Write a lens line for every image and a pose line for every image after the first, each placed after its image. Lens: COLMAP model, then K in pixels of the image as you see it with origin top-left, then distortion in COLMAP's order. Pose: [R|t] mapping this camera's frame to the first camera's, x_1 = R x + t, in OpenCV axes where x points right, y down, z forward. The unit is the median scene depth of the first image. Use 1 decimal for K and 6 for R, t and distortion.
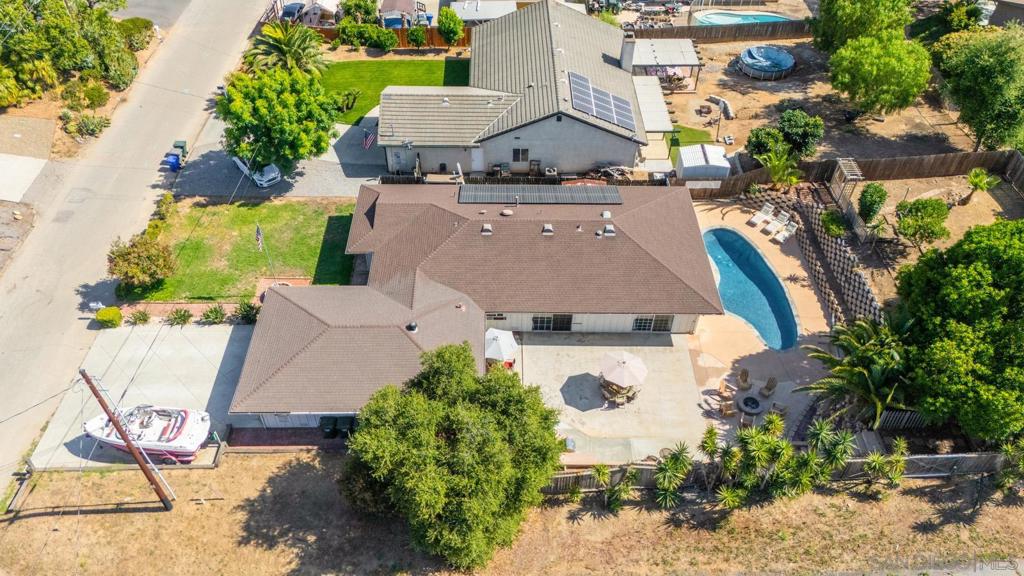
lens RADIAL K [[755.5, 0, 512.0], [0, 755.5, 288.0], [0, 0, 1]] dist [0.077152, -0.054685]
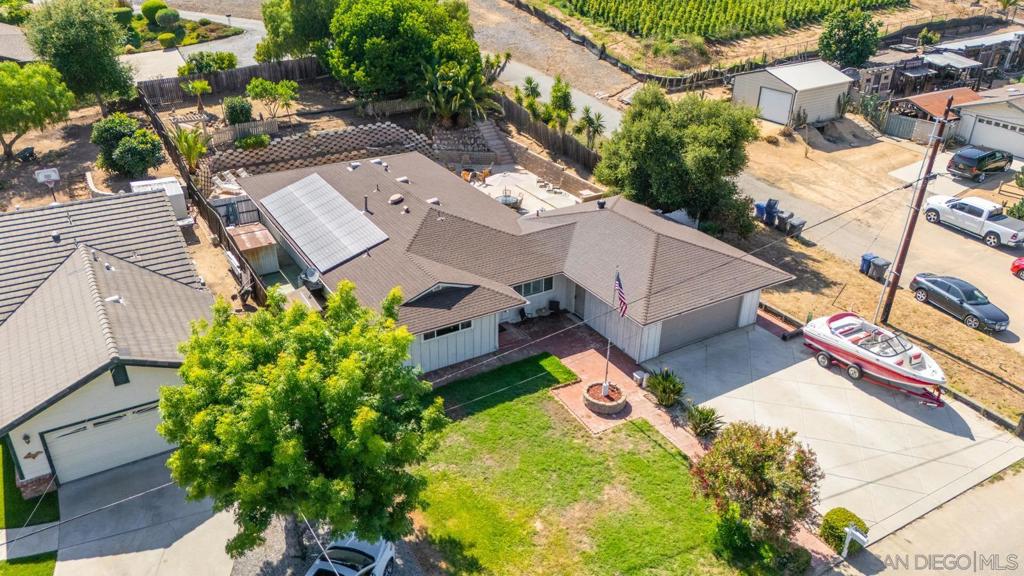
lens RADIAL K [[750.0, 0, 512.0], [0, 750.0, 288.0], [0, 0, 1]] dist [0.077183, -0.078970]
pose [[-0.511646, -0.410544, 0.754766, -0.719078], [0.589930, 0.470803, 0.655993, -0.509235], [-0.624660, 0.780896, 0.001308, 0.988600]]
